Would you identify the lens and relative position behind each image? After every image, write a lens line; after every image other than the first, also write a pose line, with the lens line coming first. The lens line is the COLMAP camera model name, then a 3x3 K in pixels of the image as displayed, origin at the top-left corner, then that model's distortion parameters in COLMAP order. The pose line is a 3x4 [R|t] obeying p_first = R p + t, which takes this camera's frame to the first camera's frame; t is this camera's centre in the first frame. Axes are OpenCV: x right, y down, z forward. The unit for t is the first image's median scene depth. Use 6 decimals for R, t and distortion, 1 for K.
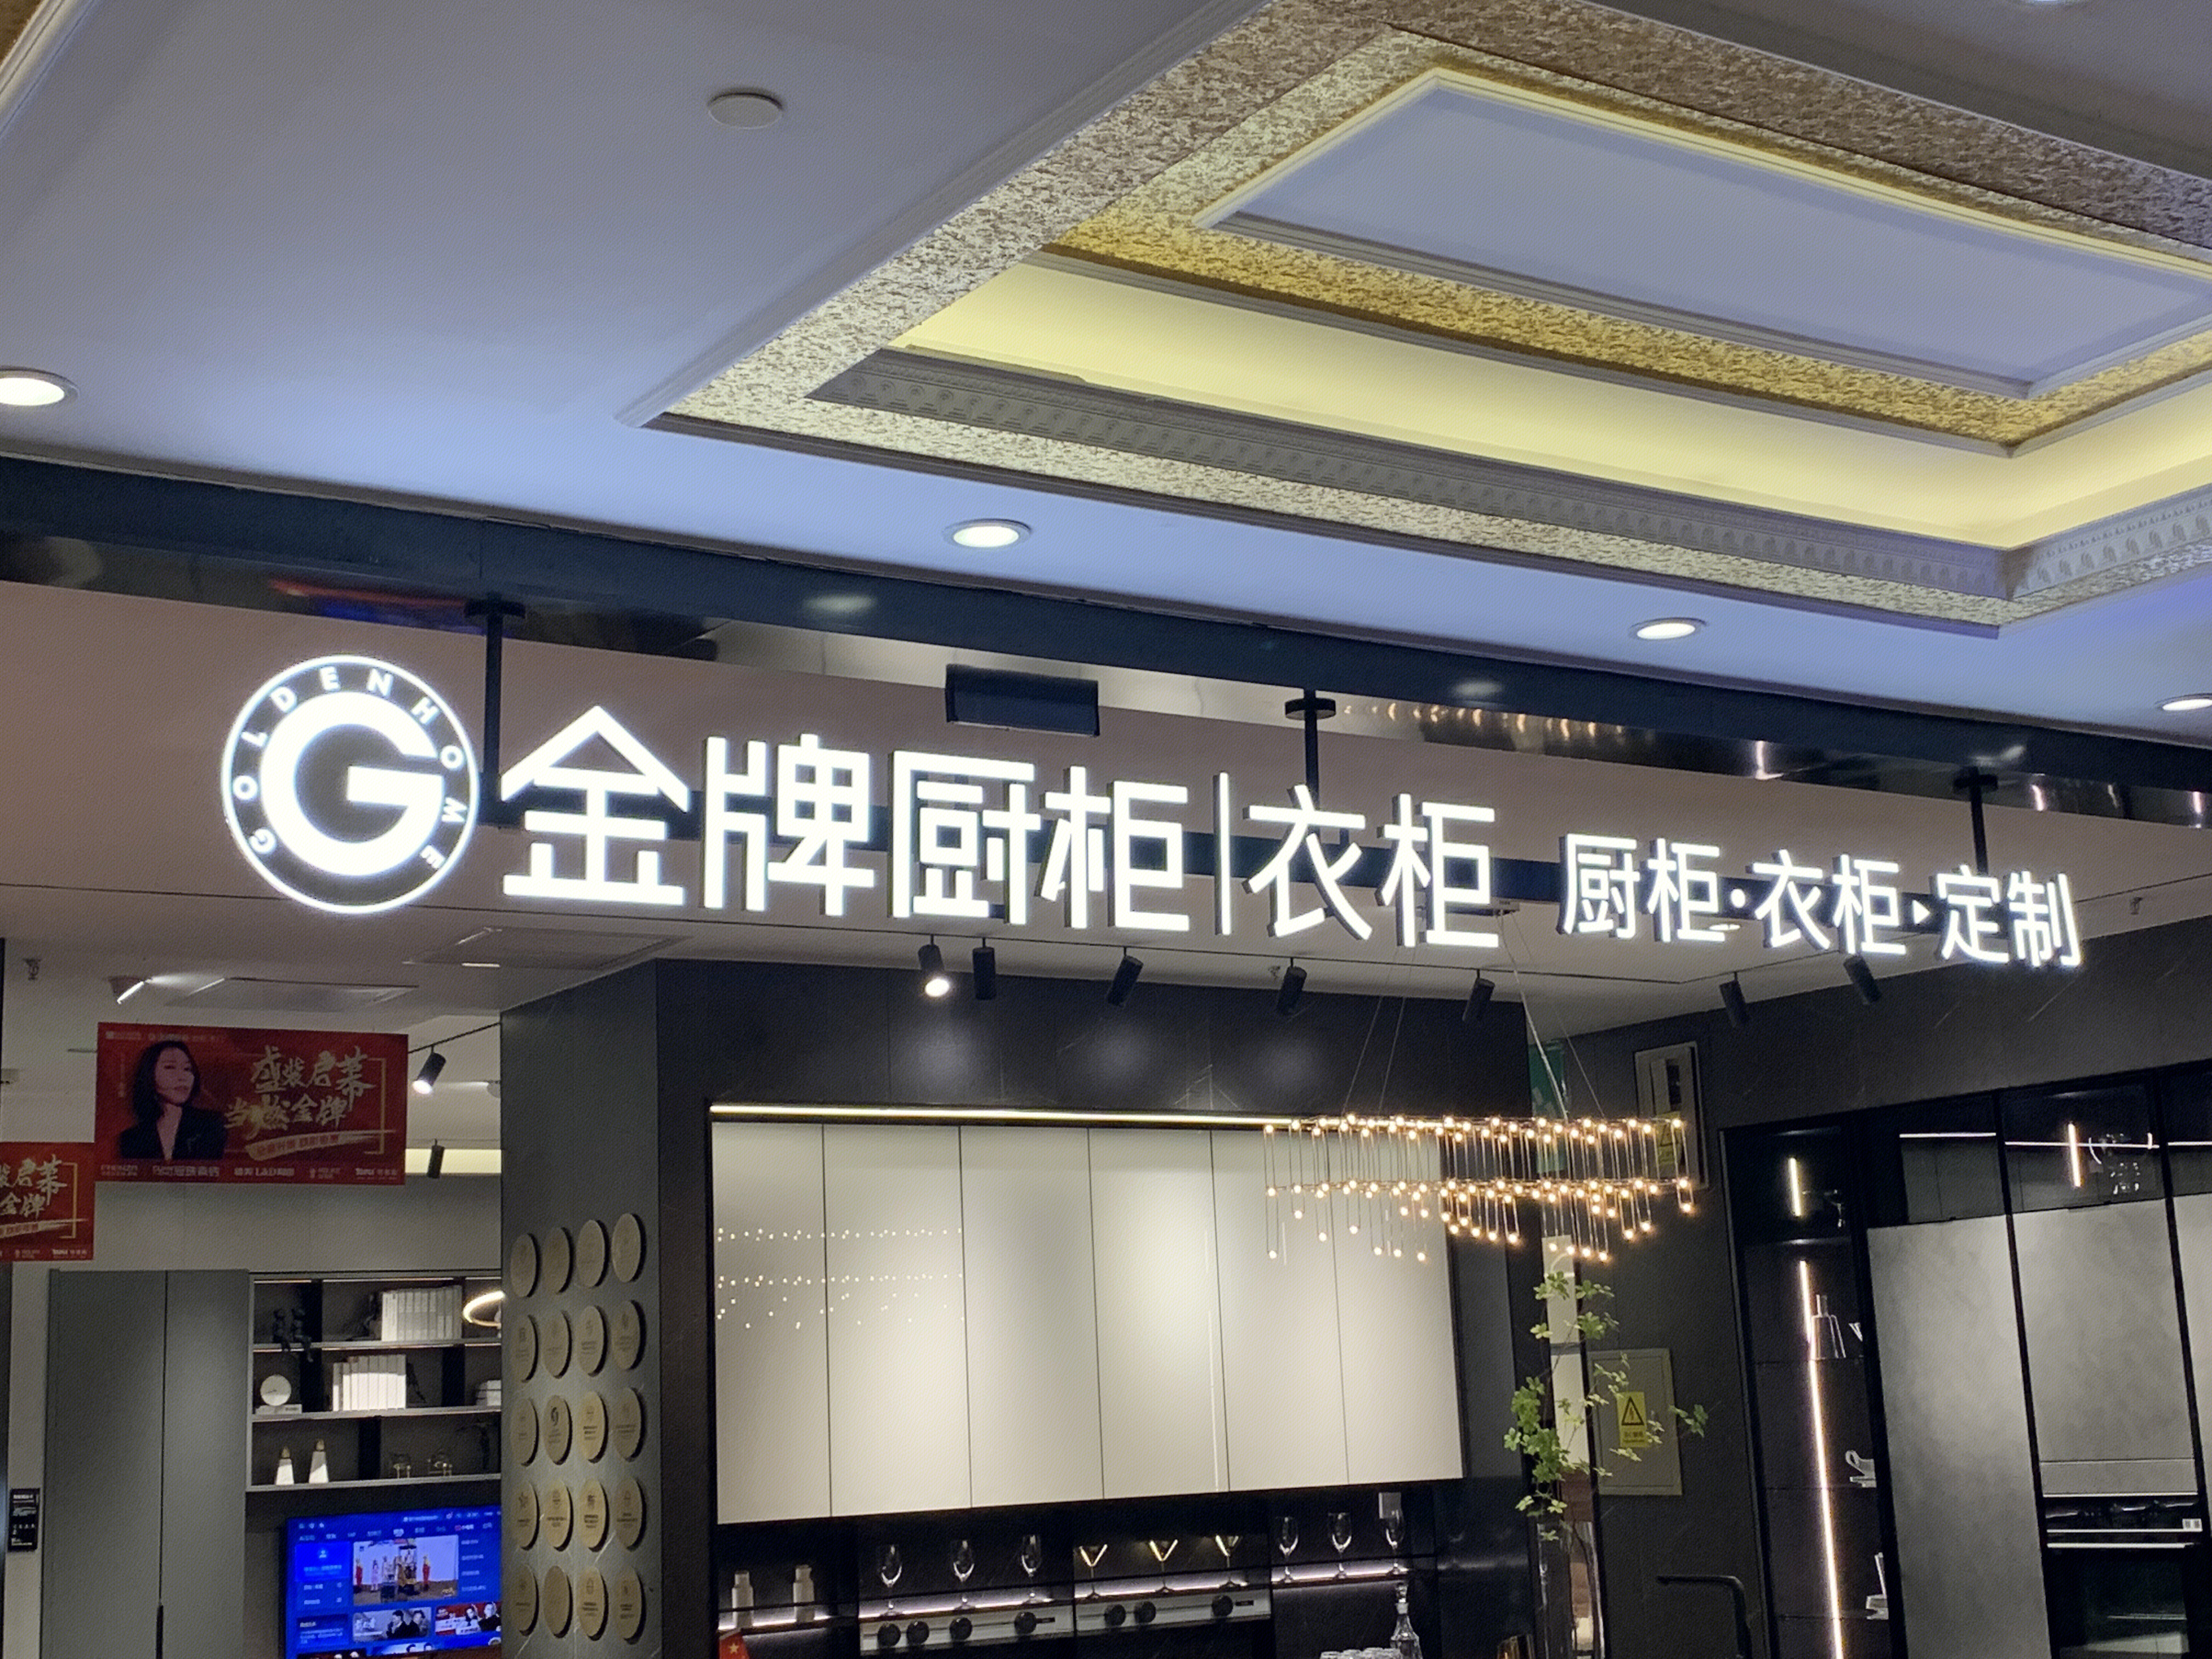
lens RADIAL K [[3053.4, 0, 1106.0], [0, 3053.4, 829.5], [0, 0, 1]] dist [0.279793, -1.075989]
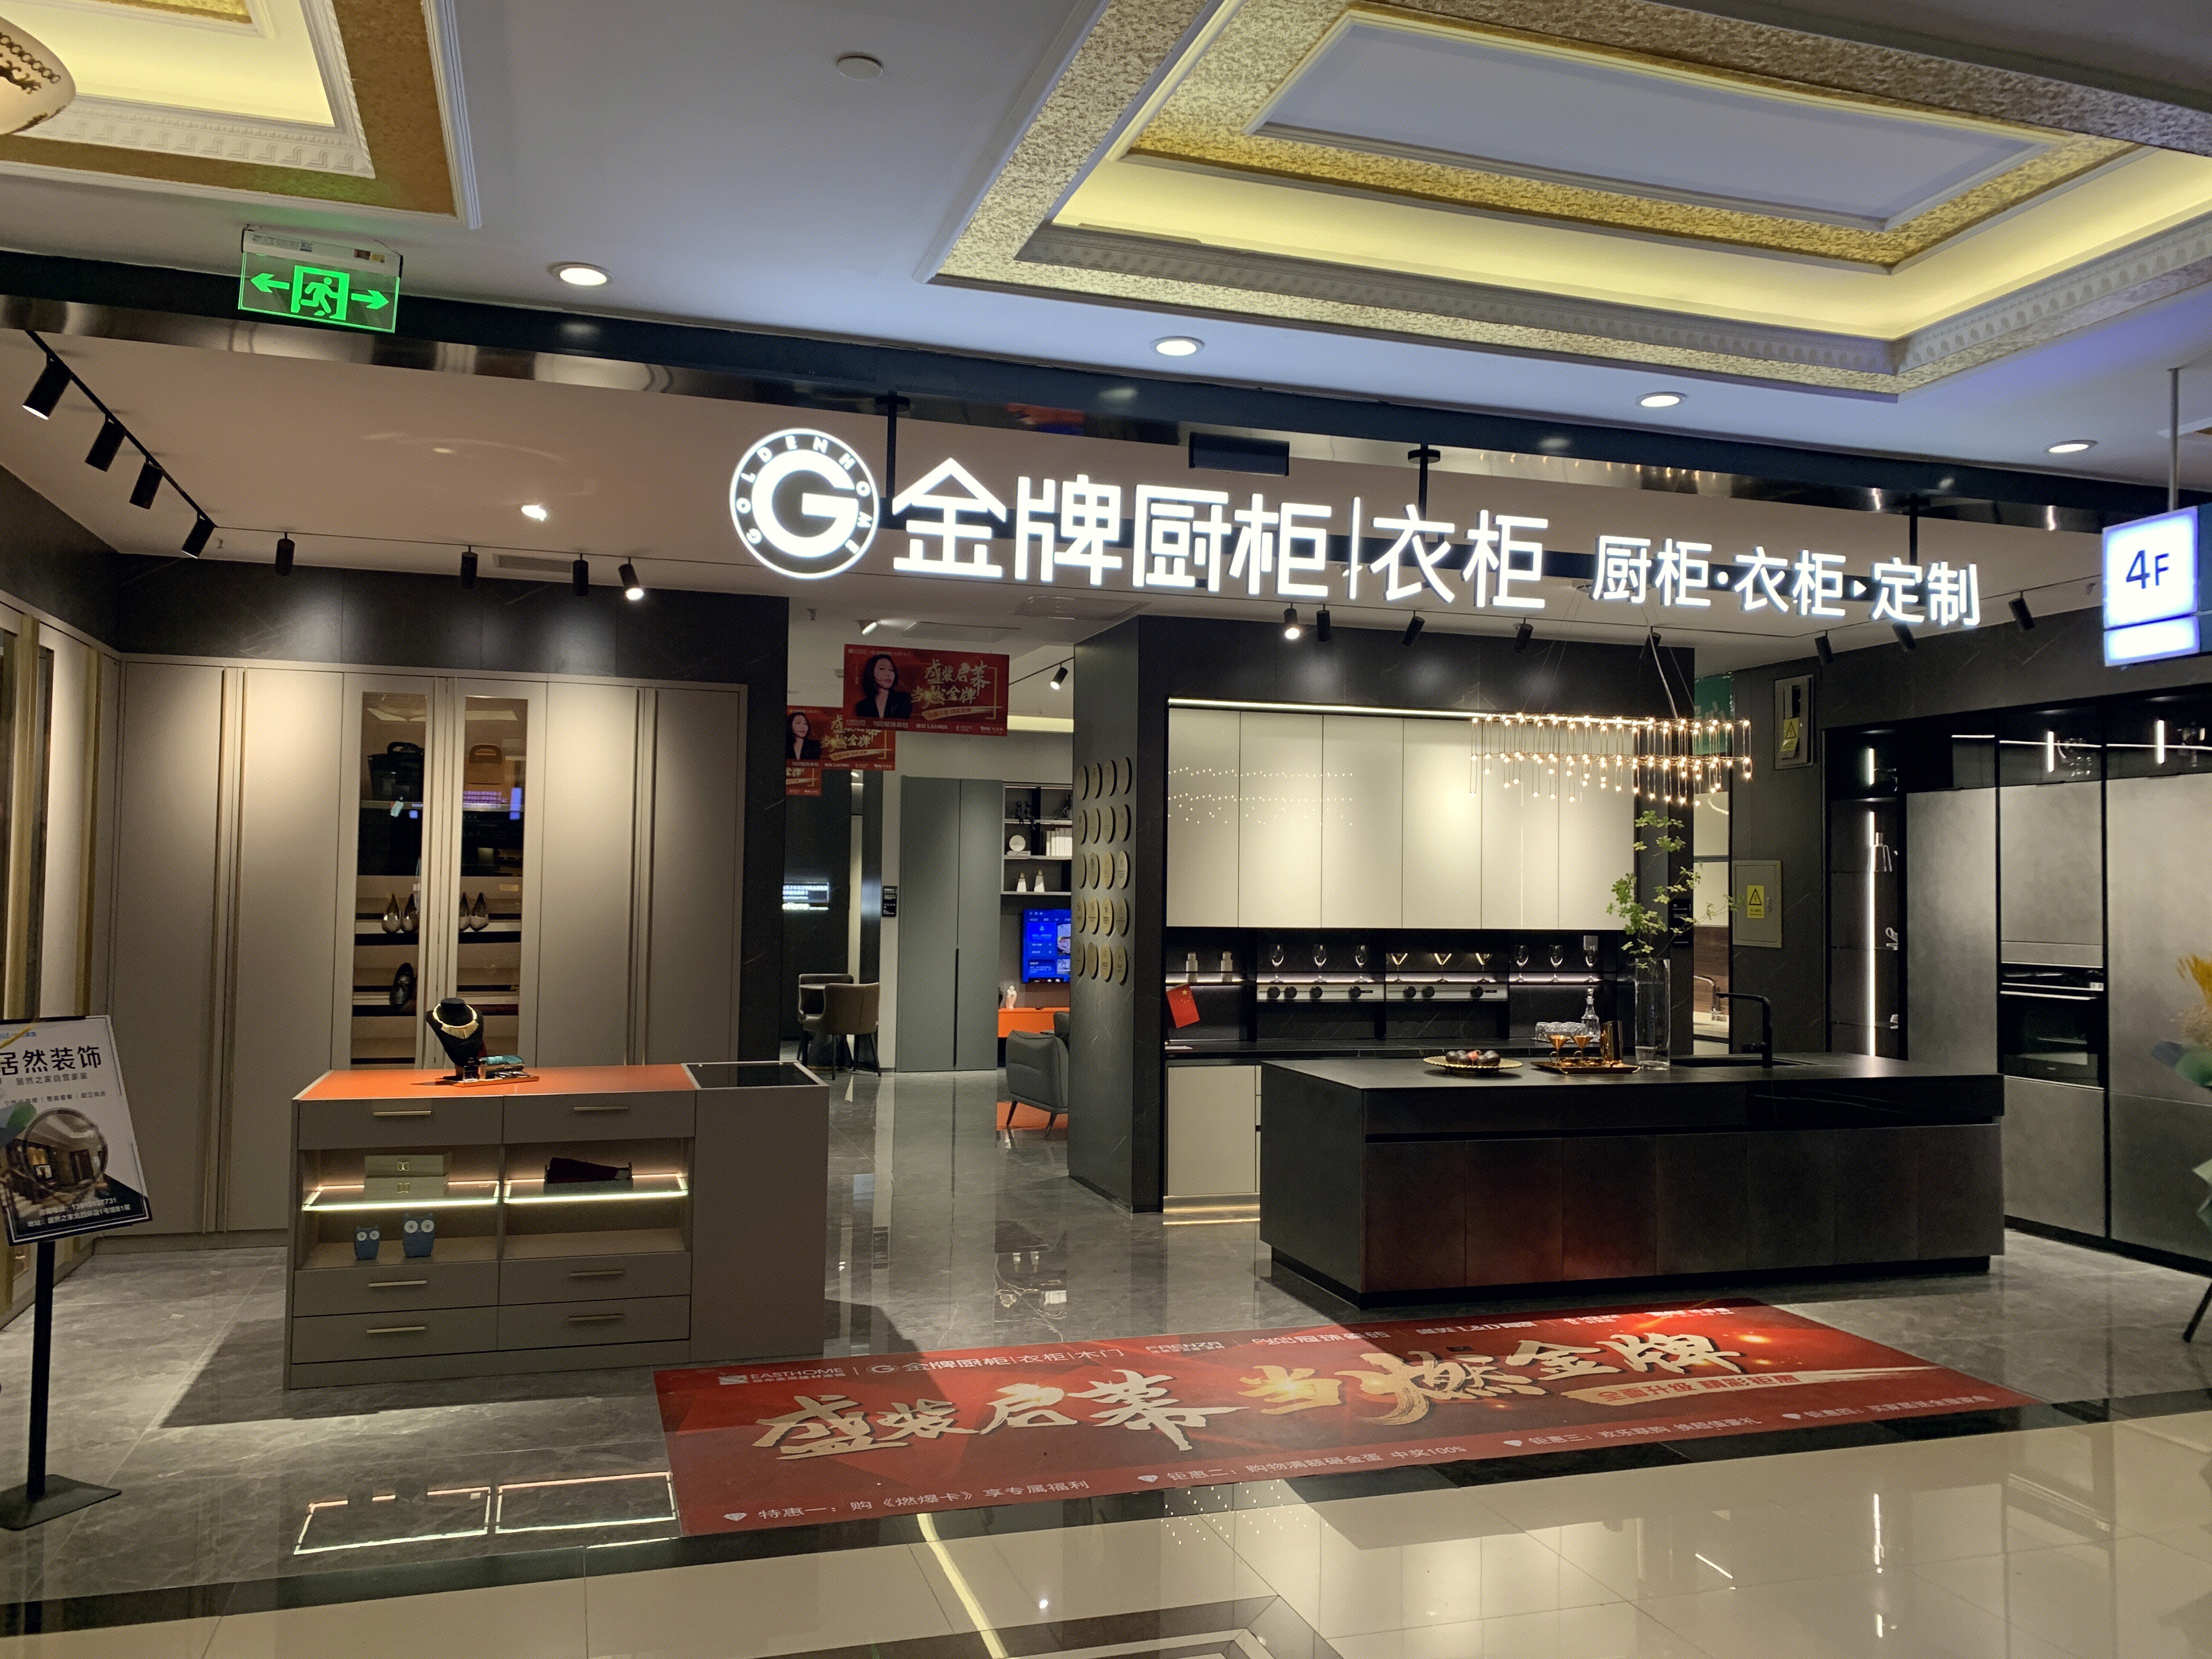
lens RADIAL K [[1685.2, 0, 1106.0], [0, 1685.2, 829.5], [0, 0, 1]] dist [0.142374, -0.334416]
pose [[0.959532, 0.047687, -0.277532, 0.155591], [-0.002148, 0.986768, 0.162127, 0.008666], [0.281591, -0.154970, 0.946937, 0.075040]]
